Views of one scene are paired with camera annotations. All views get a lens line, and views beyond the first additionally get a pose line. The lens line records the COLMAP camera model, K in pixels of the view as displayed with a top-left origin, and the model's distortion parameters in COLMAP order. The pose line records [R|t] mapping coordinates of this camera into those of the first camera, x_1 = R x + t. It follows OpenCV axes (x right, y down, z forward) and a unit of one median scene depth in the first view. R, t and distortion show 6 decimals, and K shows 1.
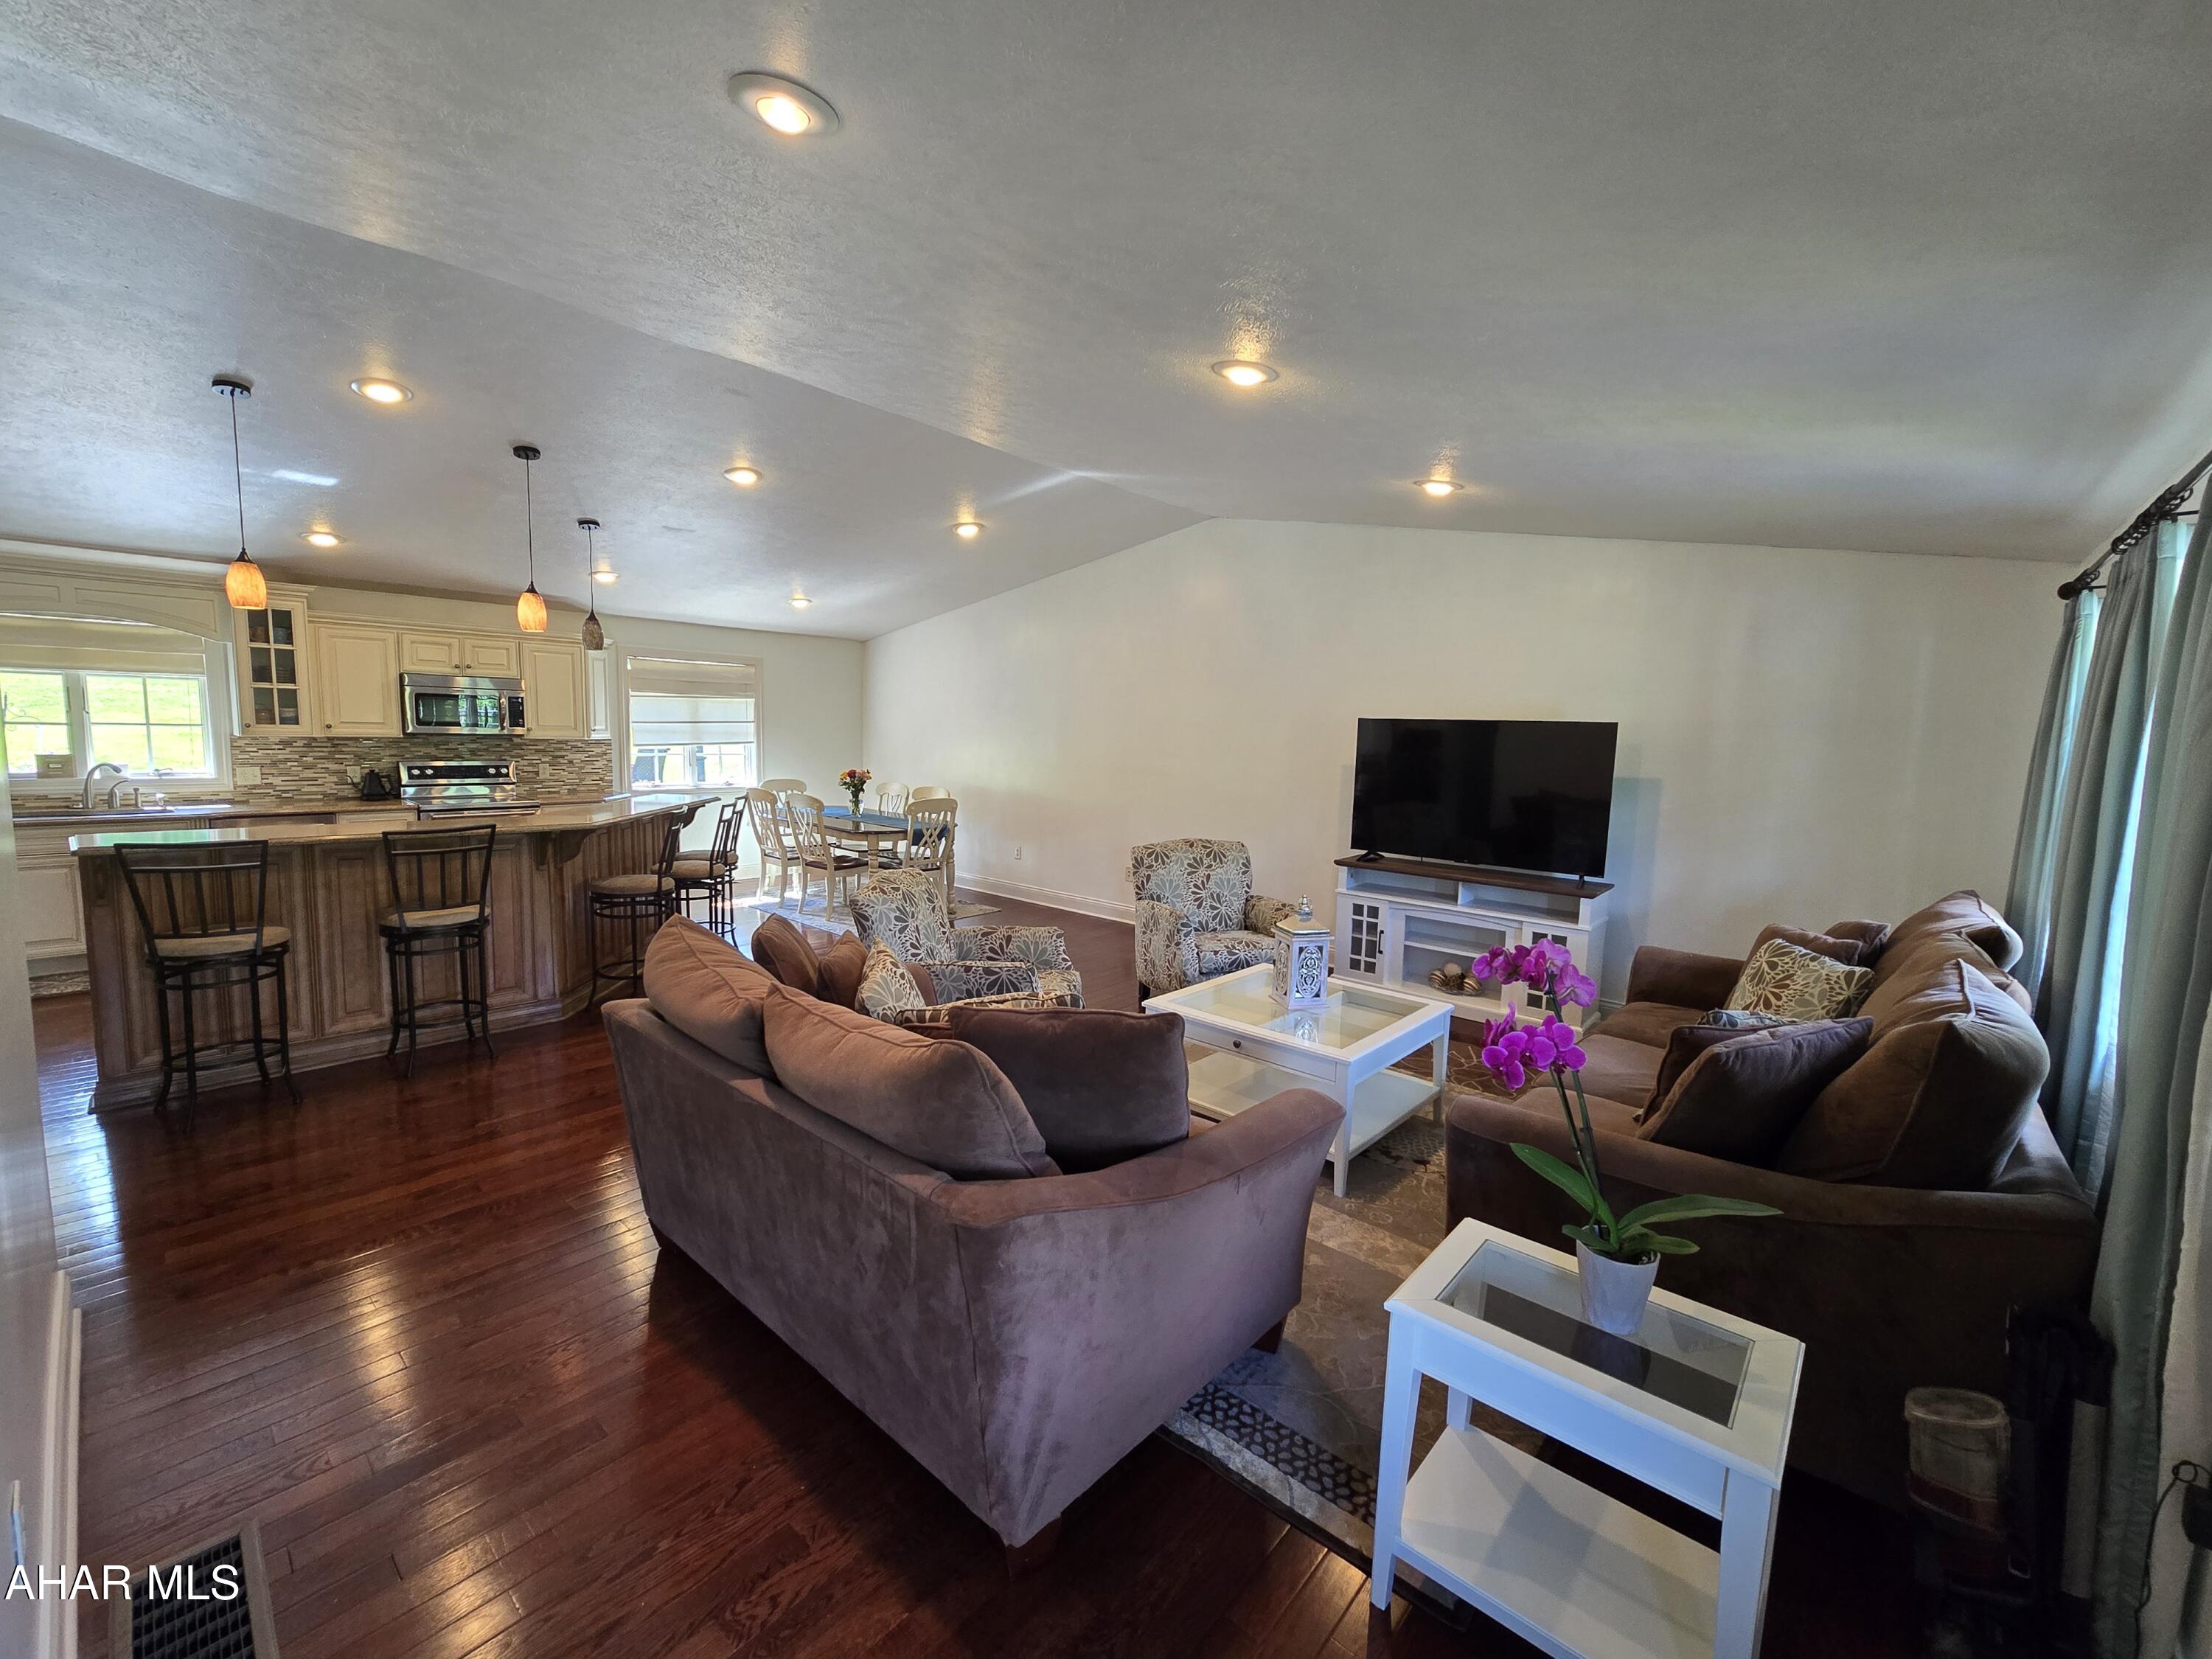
lens RADIAL K [[914.9, 0, 1106.0], [0, 914.9, 823.0], [0, 0, 1]] dist [-0.003332, 0.000177]
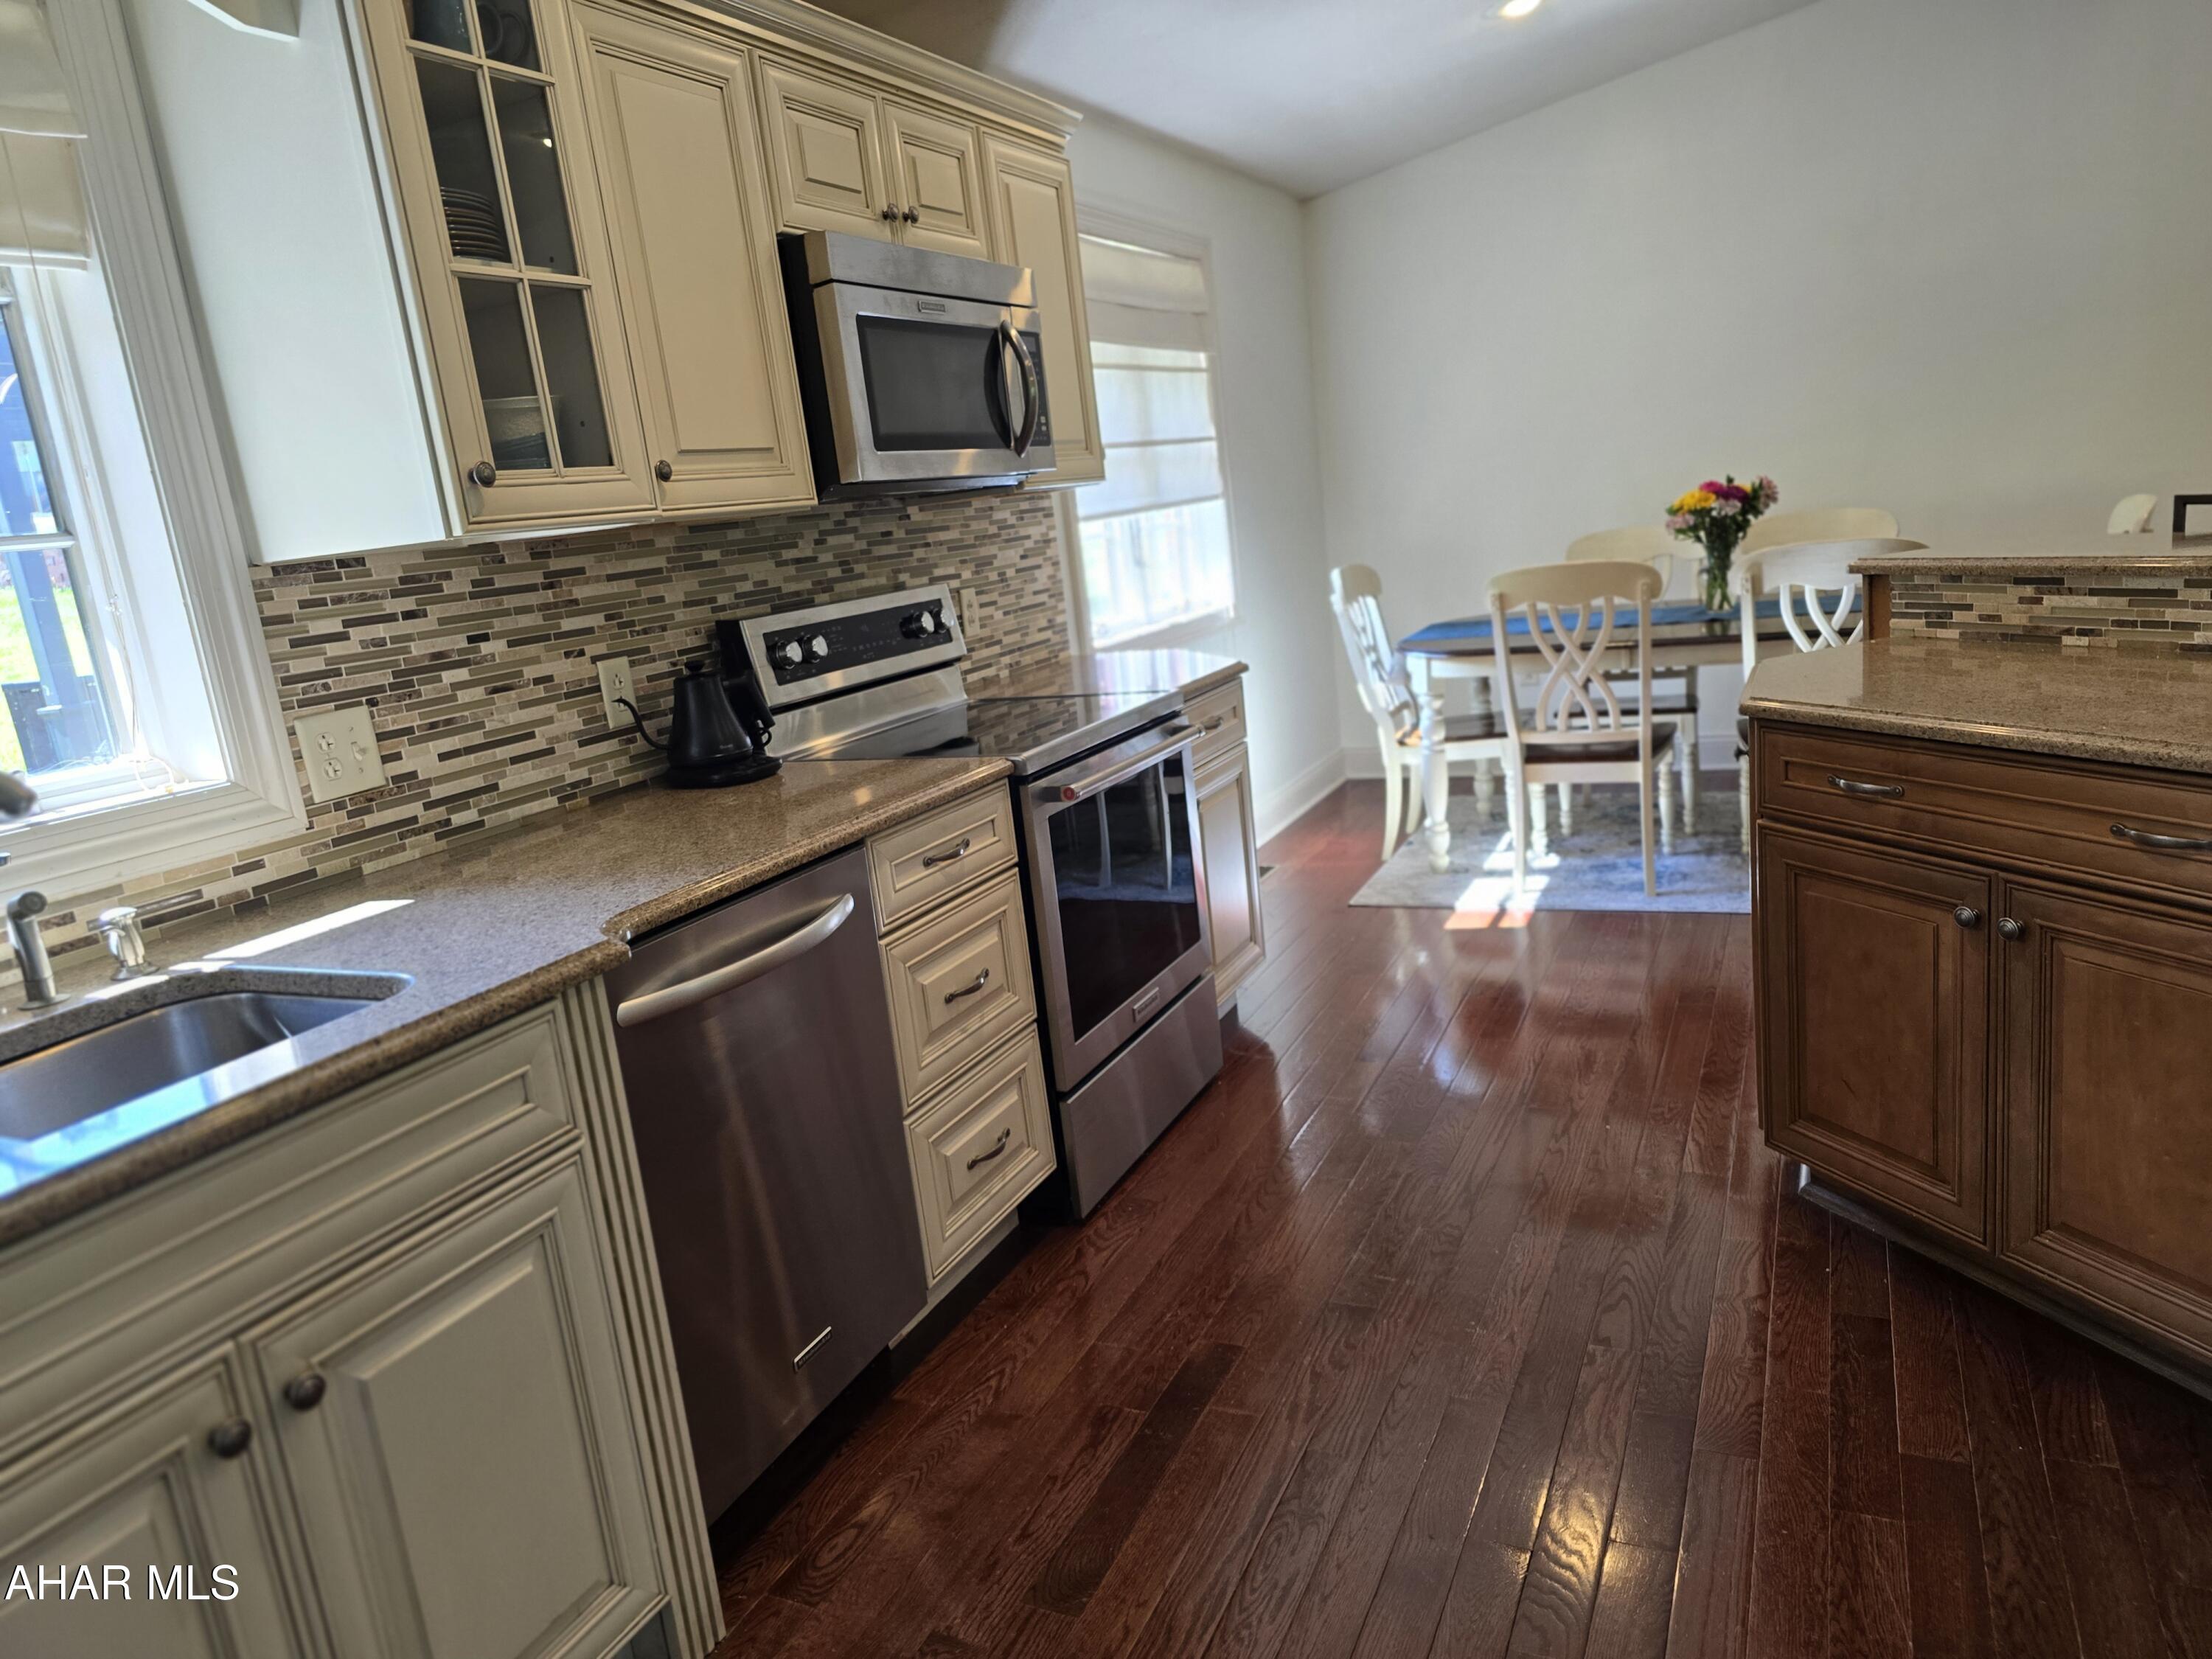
lens RADIAL K [[1499.5, 0, 1106.2], [0, 1499.5, 835.1], [0, 0, 1]] dist [0.024391, -0.025560]
pose [[0.947267, -0.200892, 0.249656, -0.812855], [0.176049, 0.977238, 0.118375, -0.040913], [-0.267754, -0.068181, 0.961072, 0.578899]]
